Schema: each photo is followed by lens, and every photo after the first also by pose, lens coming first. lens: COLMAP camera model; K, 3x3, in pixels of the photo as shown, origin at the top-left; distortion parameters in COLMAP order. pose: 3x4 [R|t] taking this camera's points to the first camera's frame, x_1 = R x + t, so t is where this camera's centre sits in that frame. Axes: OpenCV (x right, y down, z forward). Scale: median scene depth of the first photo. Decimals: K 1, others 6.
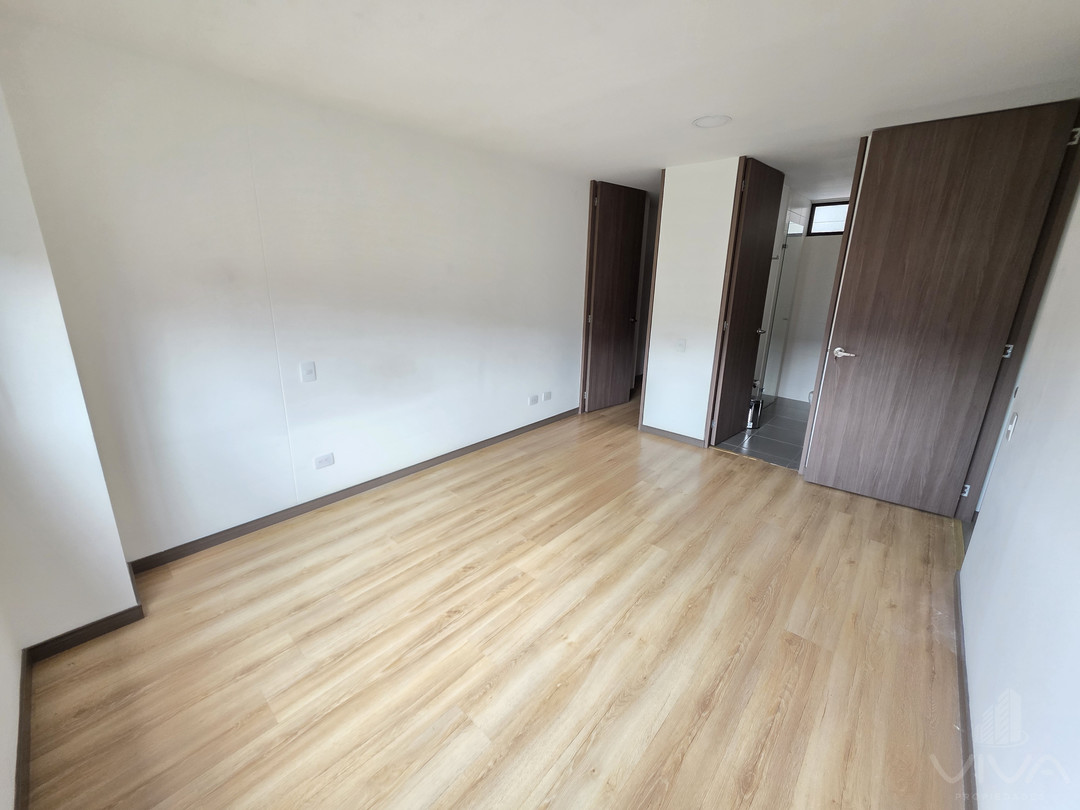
lens RADIAL K [[431.4, 0, 530.5], [0, 431.4, 389.4], [0, 0, 1]] dist [0.005944, -0.000979]
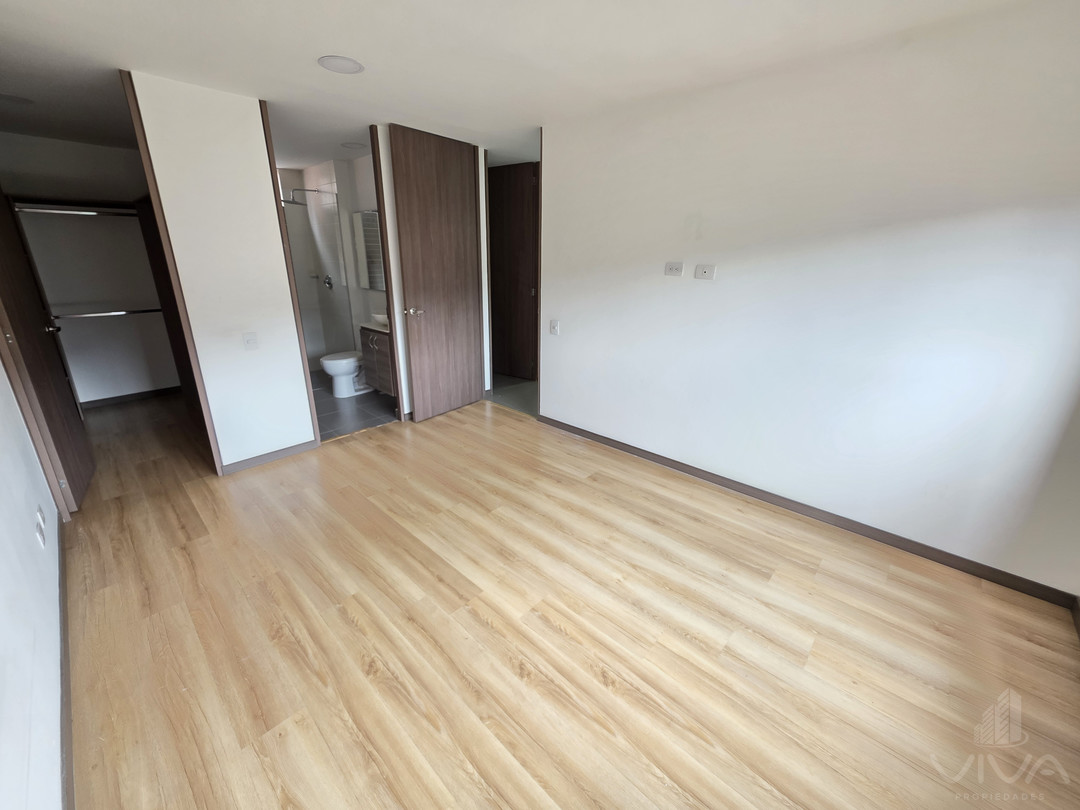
lens RADIAL K [[431.4, 0, 529.5], [0, 431.4, 395.6], [0, 0, 1]] dist [0.005944, -0.000979]
pose [[0.019756, -0.331695, 0.943180, -0.690713], [0.251493, 0.914680, 0.316405, -0.233295], [-0.967657, 0.230952, 0.101490, 0.840650]]
